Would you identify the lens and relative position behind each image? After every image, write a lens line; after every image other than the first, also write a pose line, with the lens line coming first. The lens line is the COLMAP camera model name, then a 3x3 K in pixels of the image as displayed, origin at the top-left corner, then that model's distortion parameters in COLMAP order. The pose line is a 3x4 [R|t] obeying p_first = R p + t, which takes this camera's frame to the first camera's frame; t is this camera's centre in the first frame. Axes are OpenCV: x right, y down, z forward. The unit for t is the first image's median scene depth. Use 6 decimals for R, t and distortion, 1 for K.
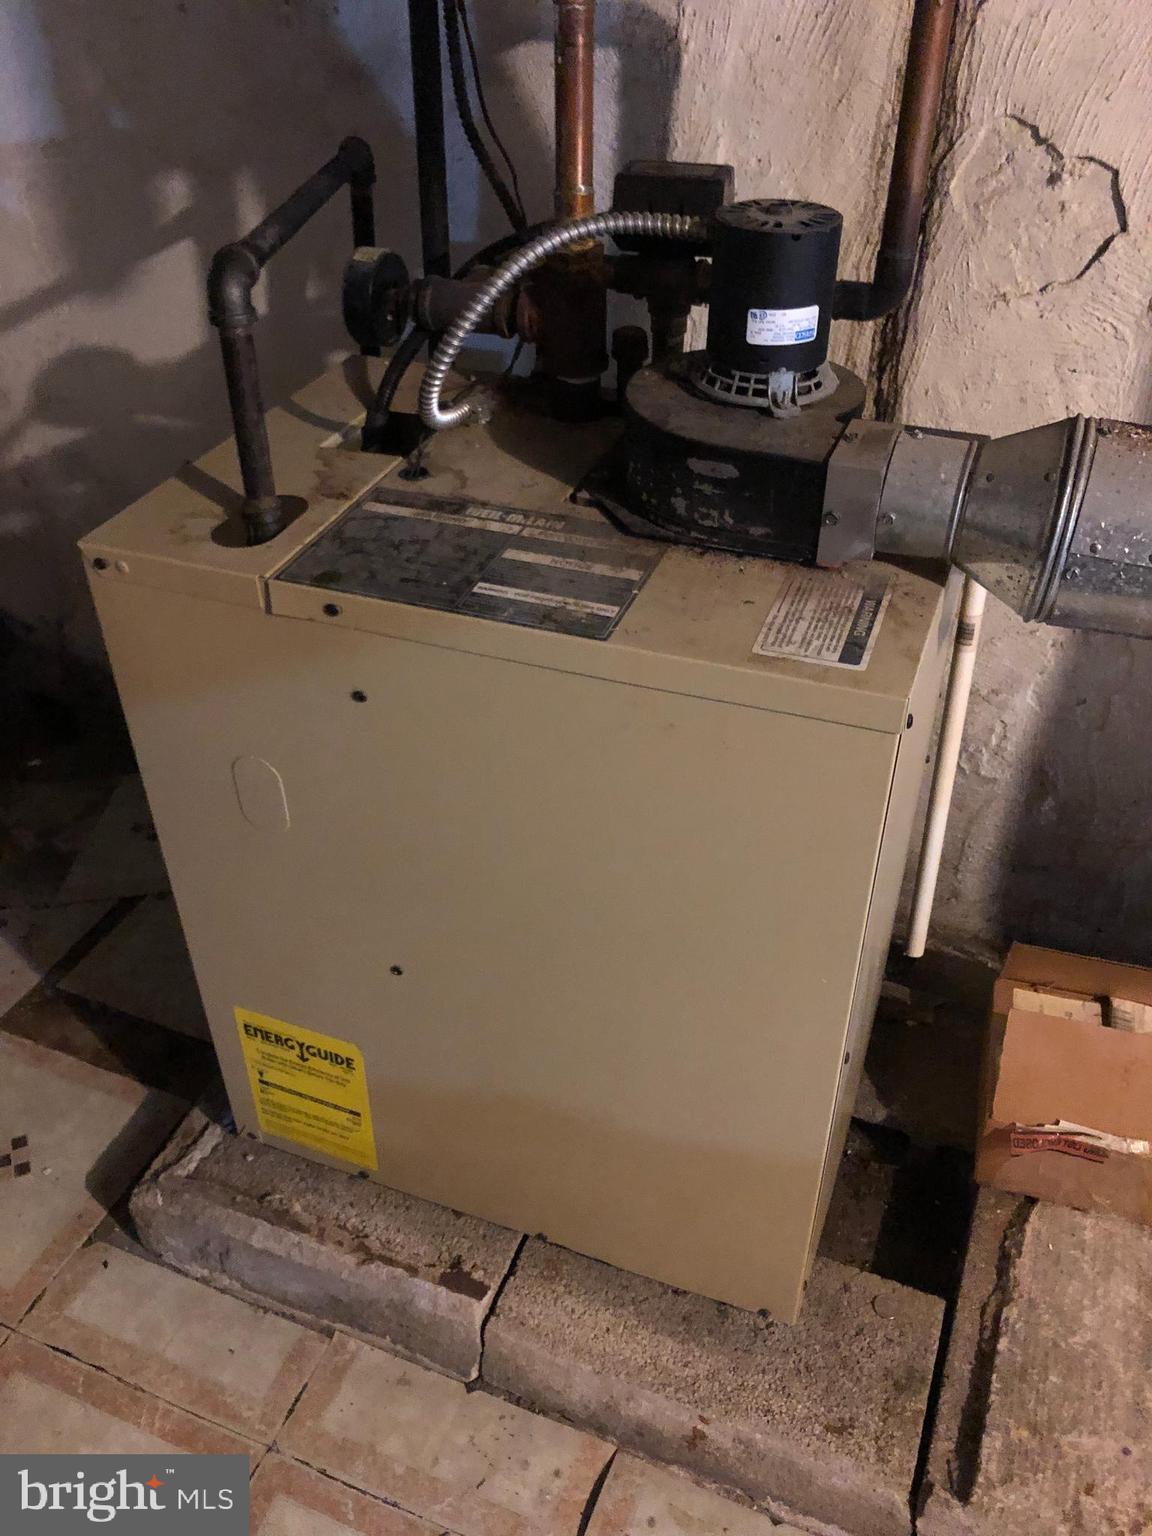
lens RADIAL K [[1268.4, 0, 569.1], [0, 1268.4, 766.6], [0, 0, 1]] dist [0.018073, -0.001858]
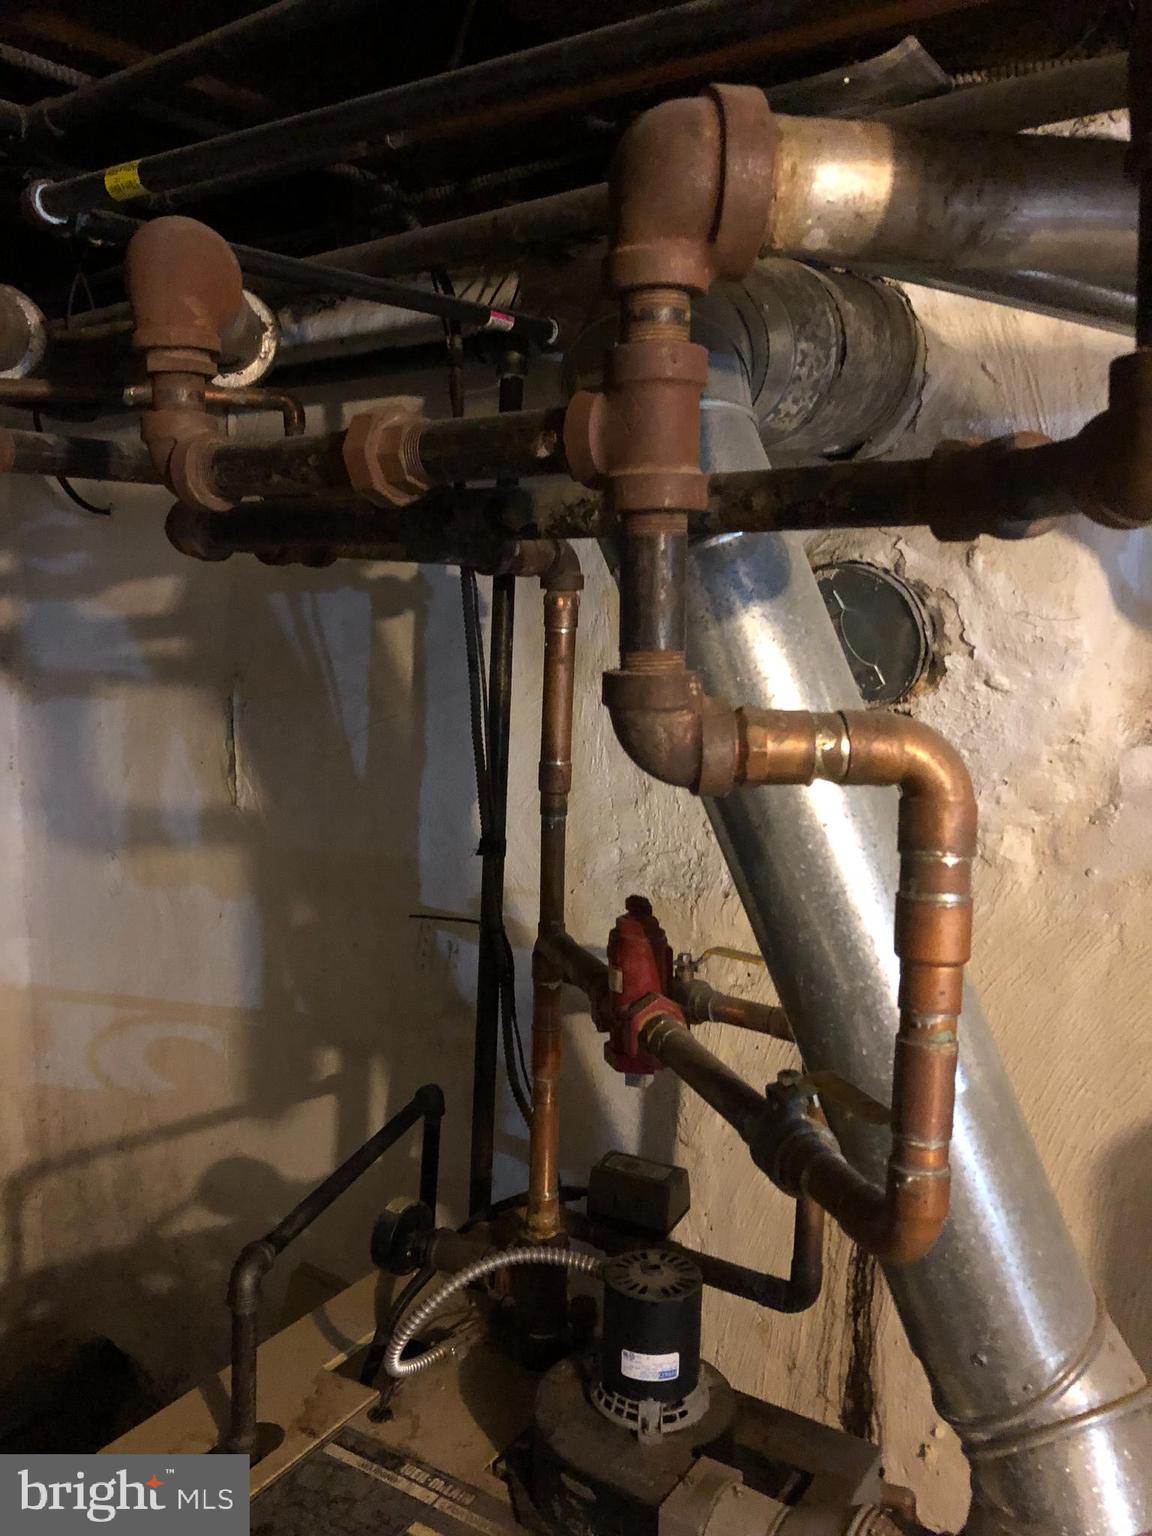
lens RADIAL K [[1268.4, 0, 569.1], [0, 1268.4, 766.6], [0, 0, 1]] dist [0.018073, -0.001858]
pose [[0.978059, 0.055739, -0.200733, 0.276746], [-0.147026, 0.867319, -0.475543, -0.223118], [0.147593, 0.494622, 0.856484, -0.340970]]
